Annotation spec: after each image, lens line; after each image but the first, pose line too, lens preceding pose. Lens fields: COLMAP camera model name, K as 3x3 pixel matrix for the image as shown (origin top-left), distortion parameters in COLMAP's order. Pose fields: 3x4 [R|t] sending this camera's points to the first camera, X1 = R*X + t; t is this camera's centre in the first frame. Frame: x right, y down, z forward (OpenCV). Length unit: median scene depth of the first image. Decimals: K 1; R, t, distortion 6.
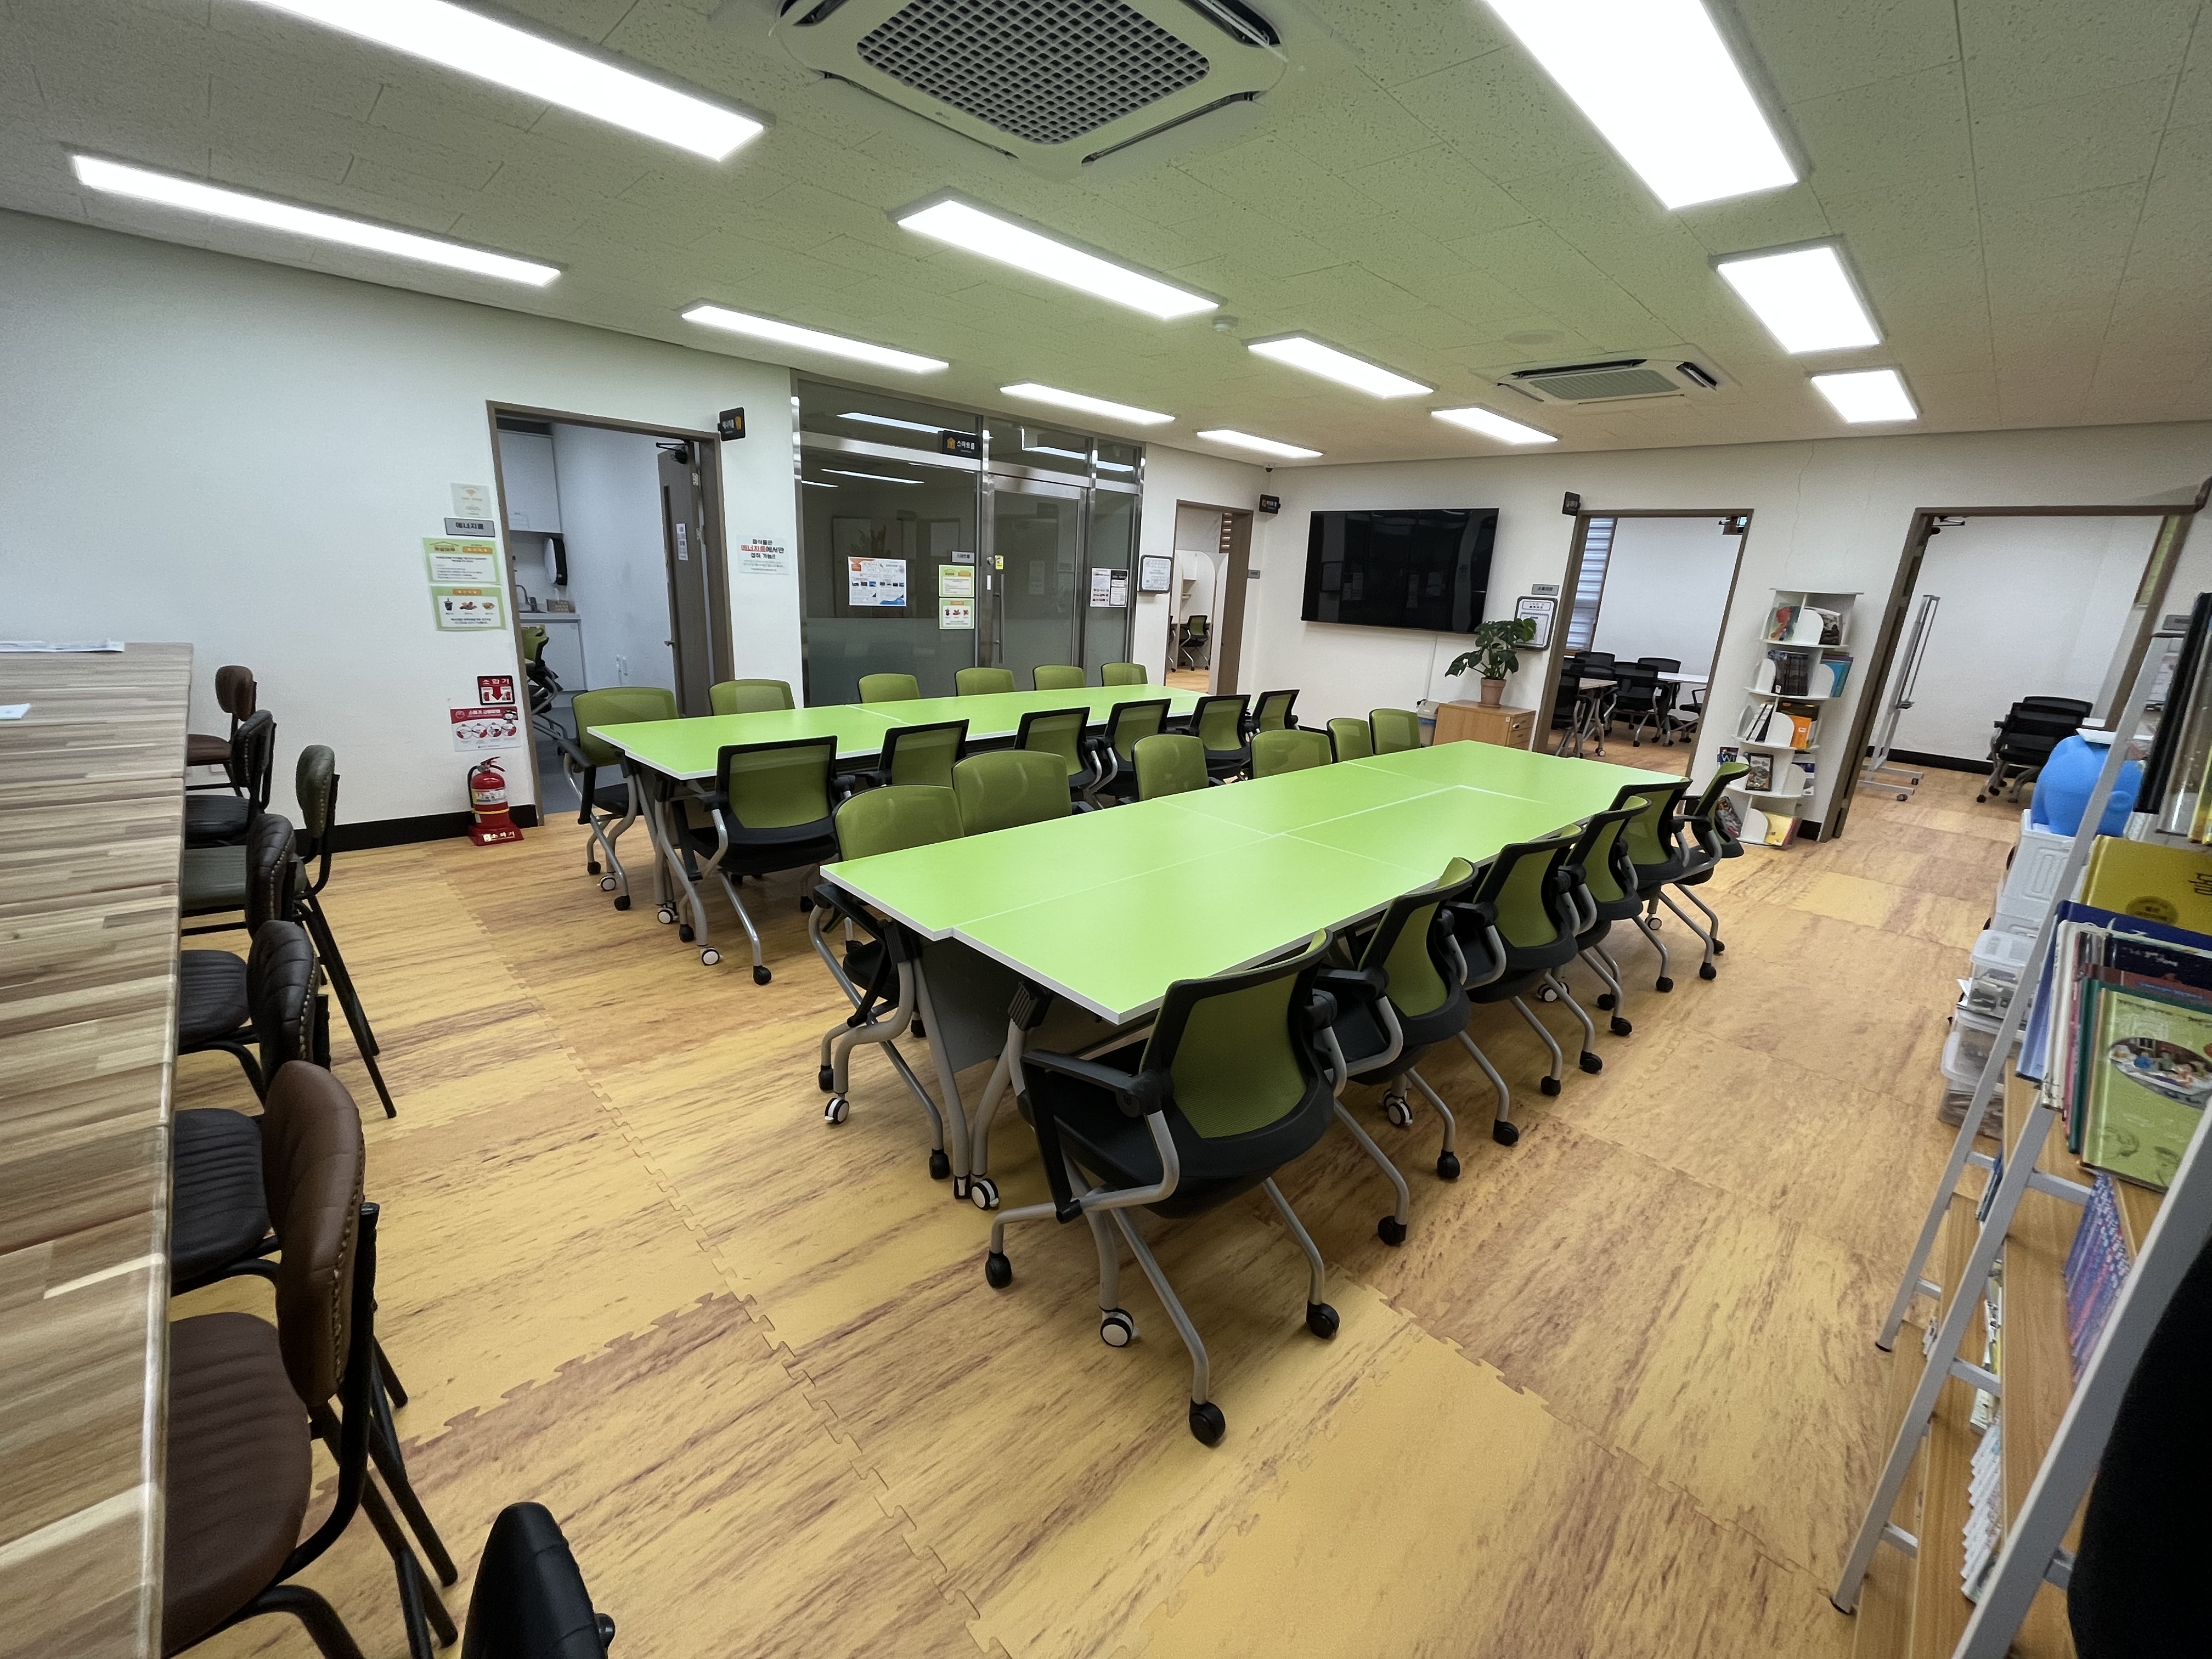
lens RADIAL K [[888.8, 0, 1091.1], [0, 888.8, 826.2], [0, 0, 1]] dist [-0.000290, -0.000304]
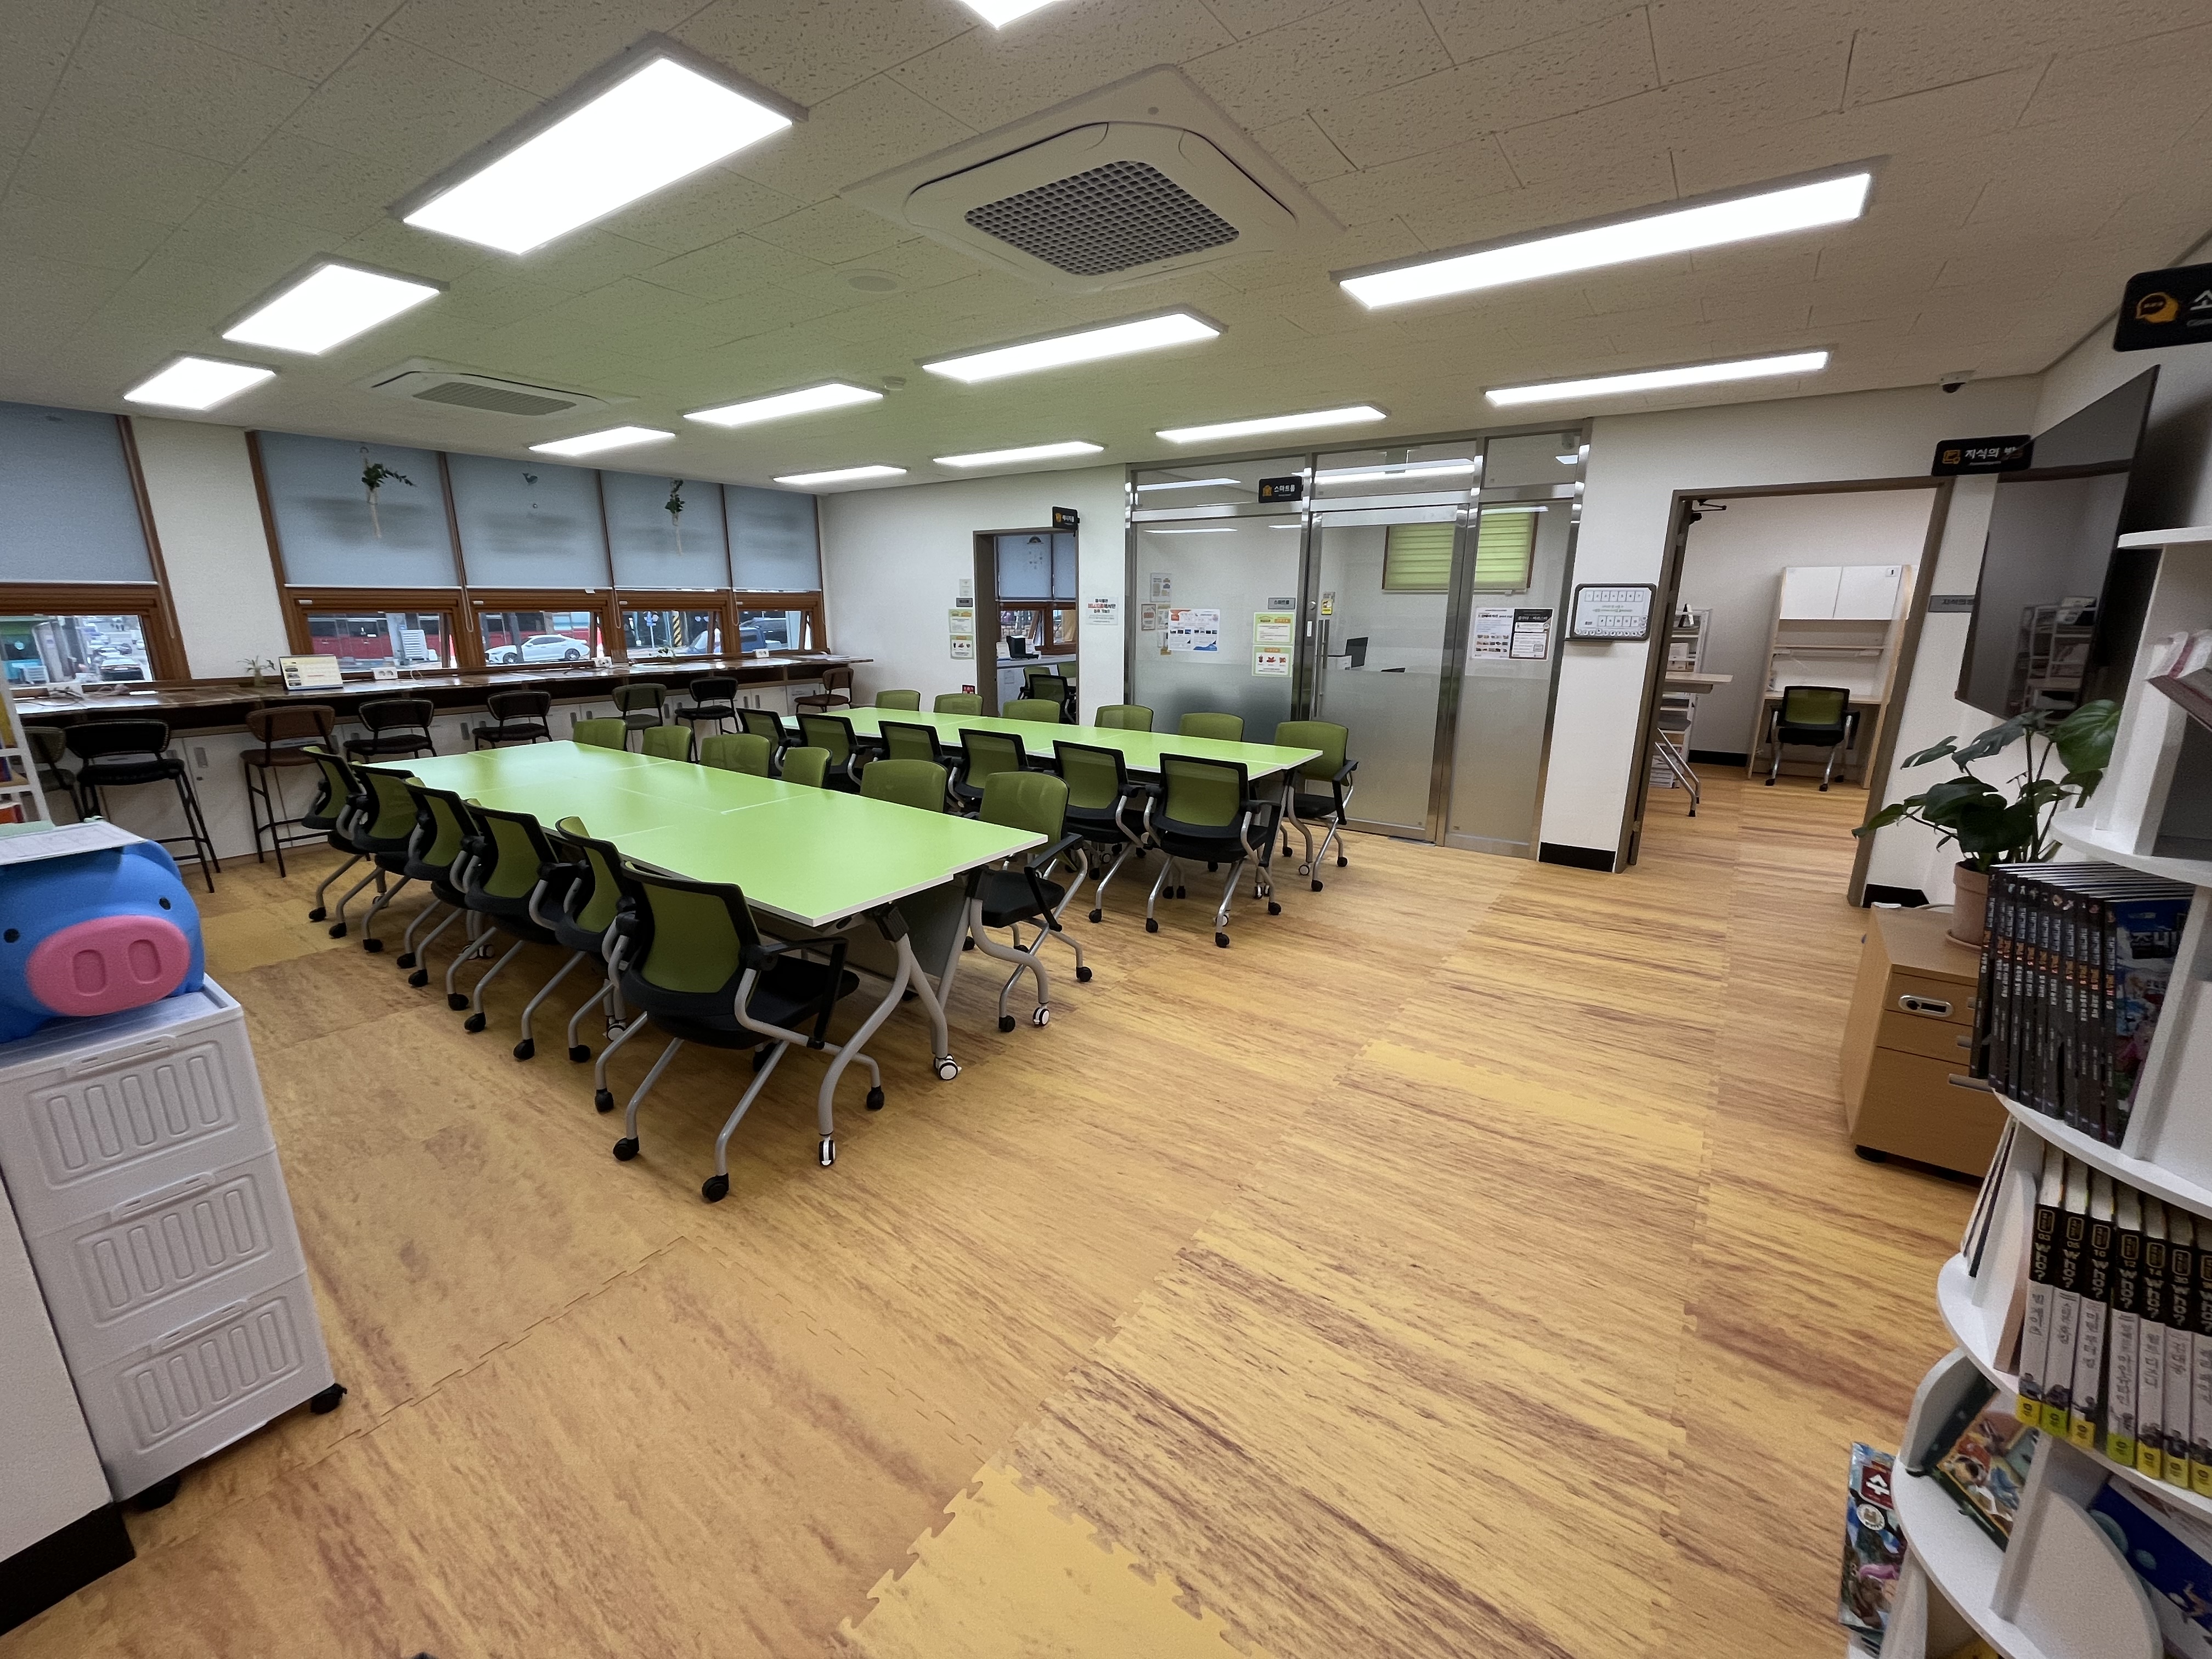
lens RADIAL K [[888.8, 0, 1091.1], [0, 888.8, 826.2], [0, 0, 1]] dist [-0.000290, -0.000304]
pose [[0.177008, 0.184853, -0.966694, 0.837685], [-0.268665, 0.953976, 0.133227, -0.154930], [0.946830, 0.236134, 0.218525, 0.694104]]
